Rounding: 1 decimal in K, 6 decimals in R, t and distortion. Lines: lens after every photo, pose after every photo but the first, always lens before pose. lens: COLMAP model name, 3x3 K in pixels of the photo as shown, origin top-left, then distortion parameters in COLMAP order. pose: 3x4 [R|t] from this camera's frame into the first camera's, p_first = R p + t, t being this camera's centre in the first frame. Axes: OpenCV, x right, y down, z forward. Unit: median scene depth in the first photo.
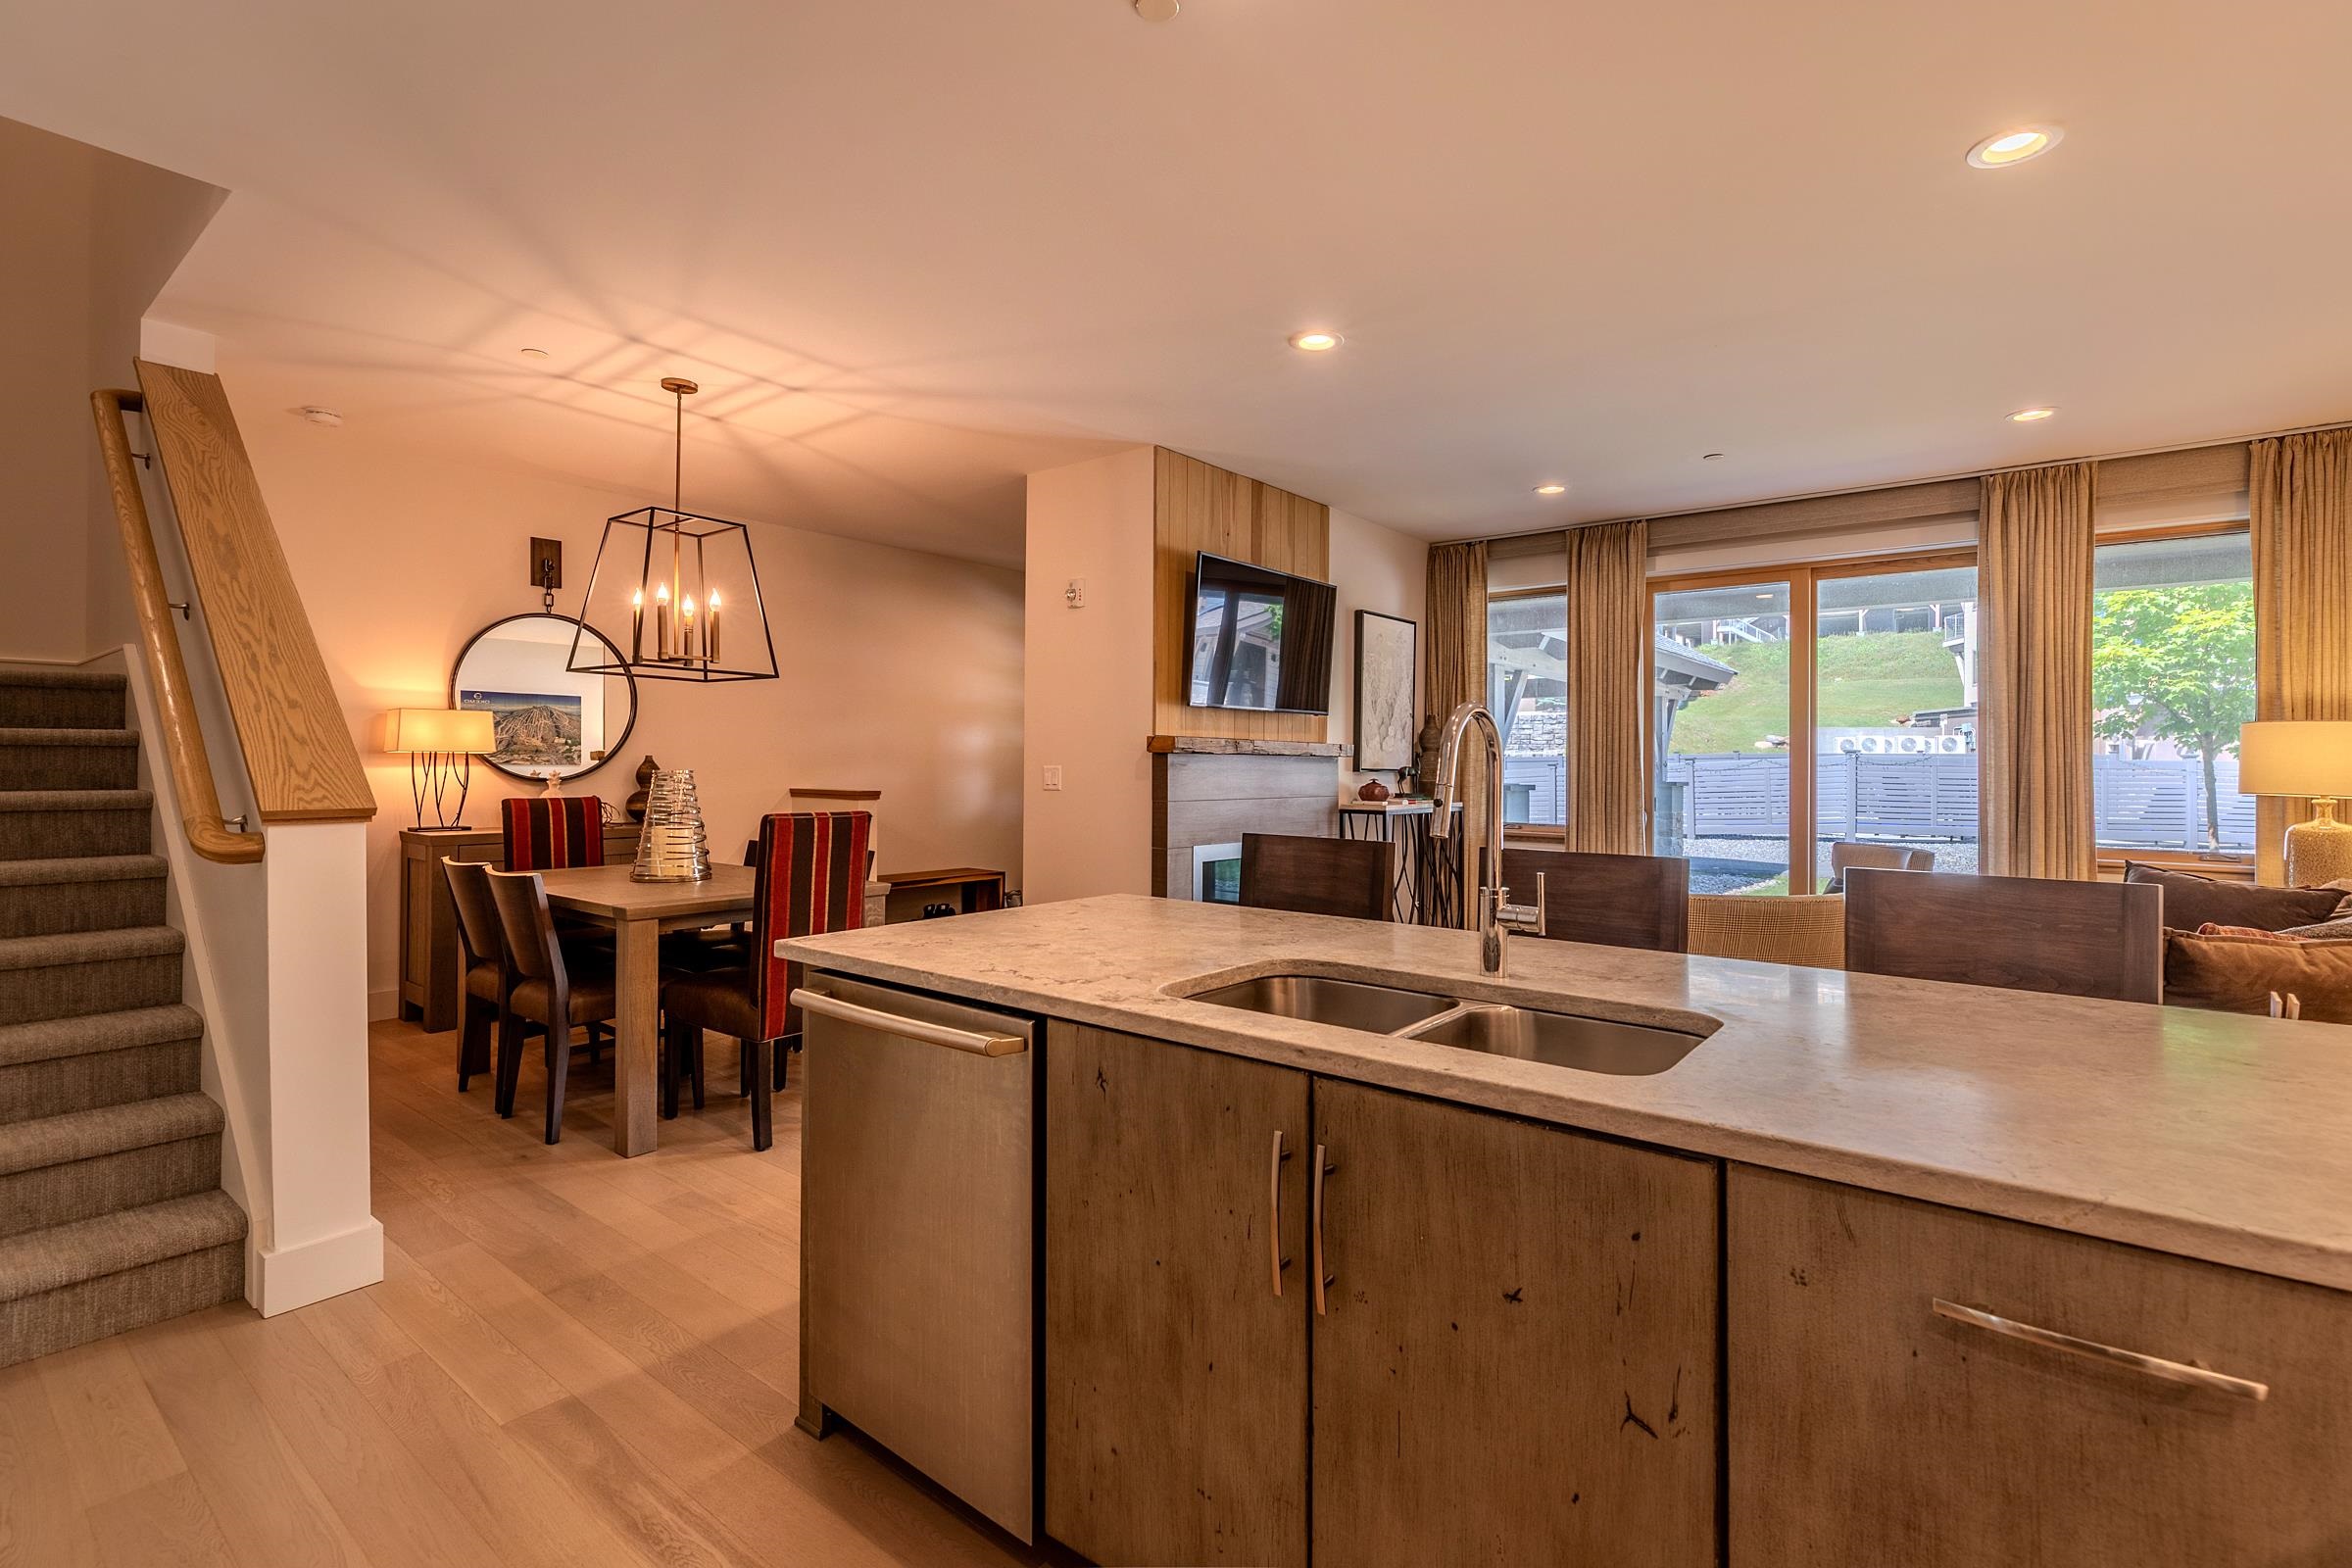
lens RADIAL K [[1093.8, 0, 1180.5], [0, 1093.8, 761.0], [0, 0, 1]] dist [0.004452, 0.000623]
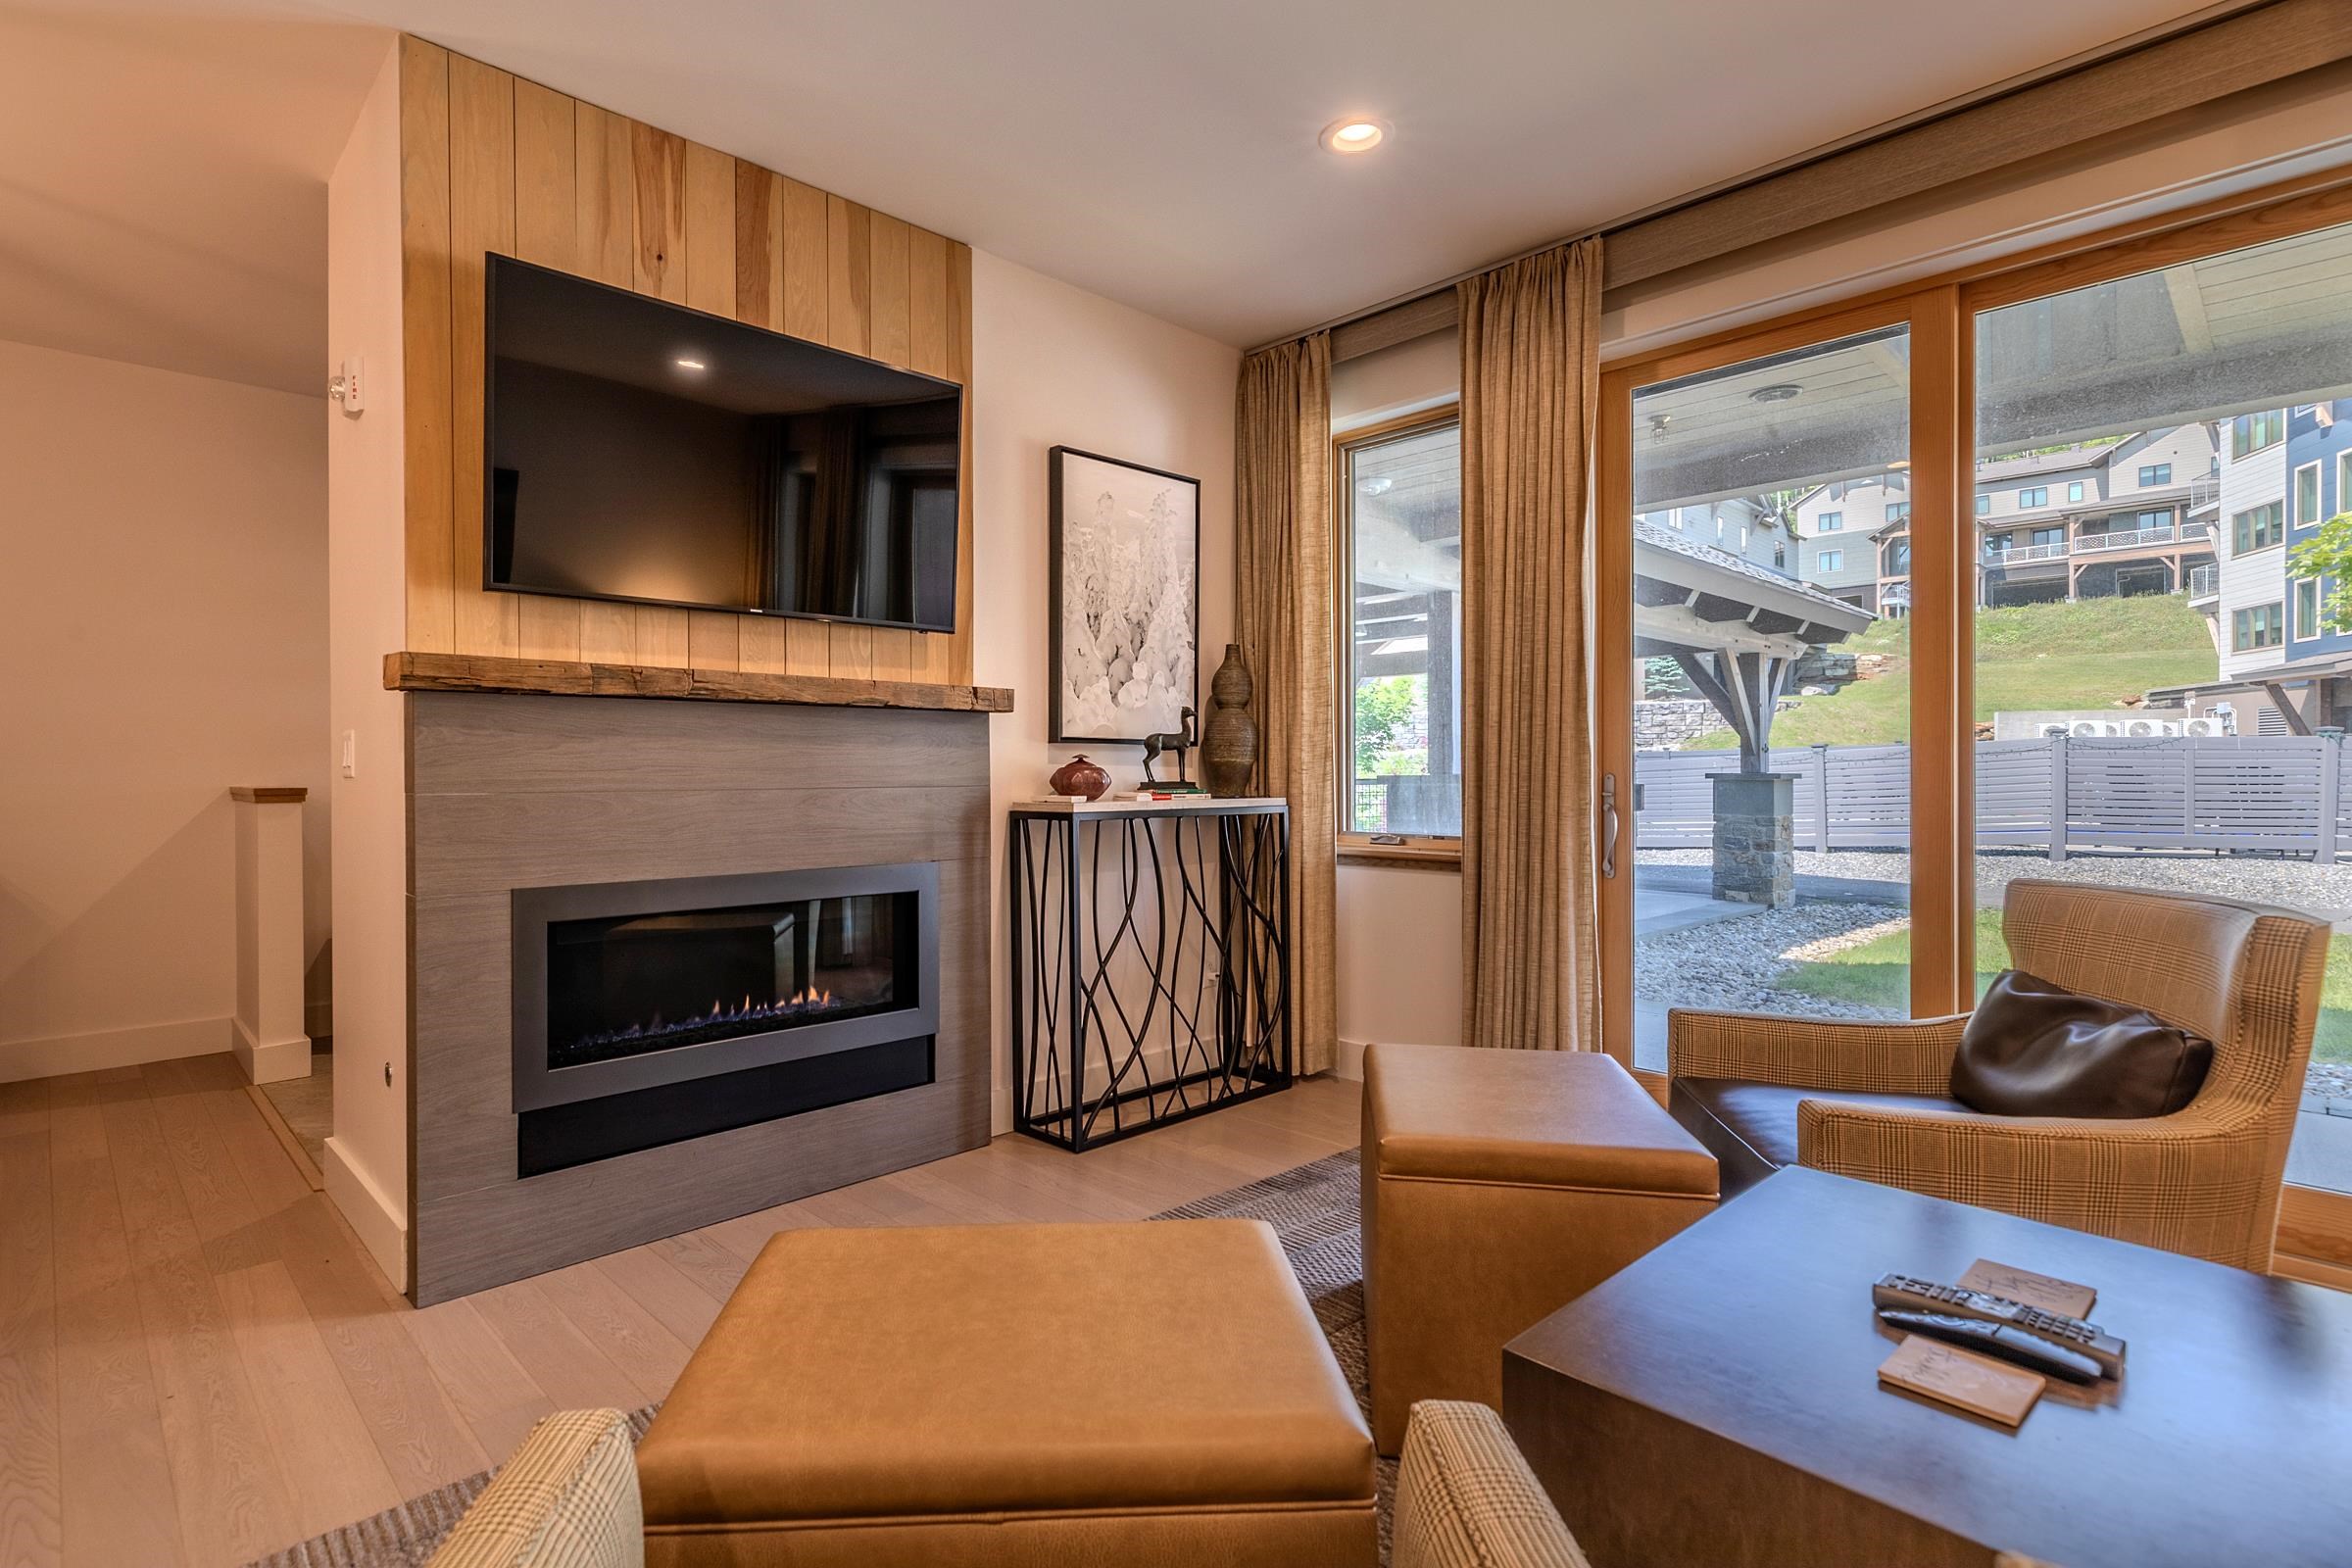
lens RADIAL K [[1045.2, 0, 1176.0], [0, 1045.2, 784.0], [0, 0, 1]] dist [0.003862, 0.000323]
pose [[0.988558, -0.010105, -0.150503, 0.285289], [0.011743, 0.999881, 0.010002, 0.024656], [0.150384, -0.011655, 0.988559, 0.463888]]
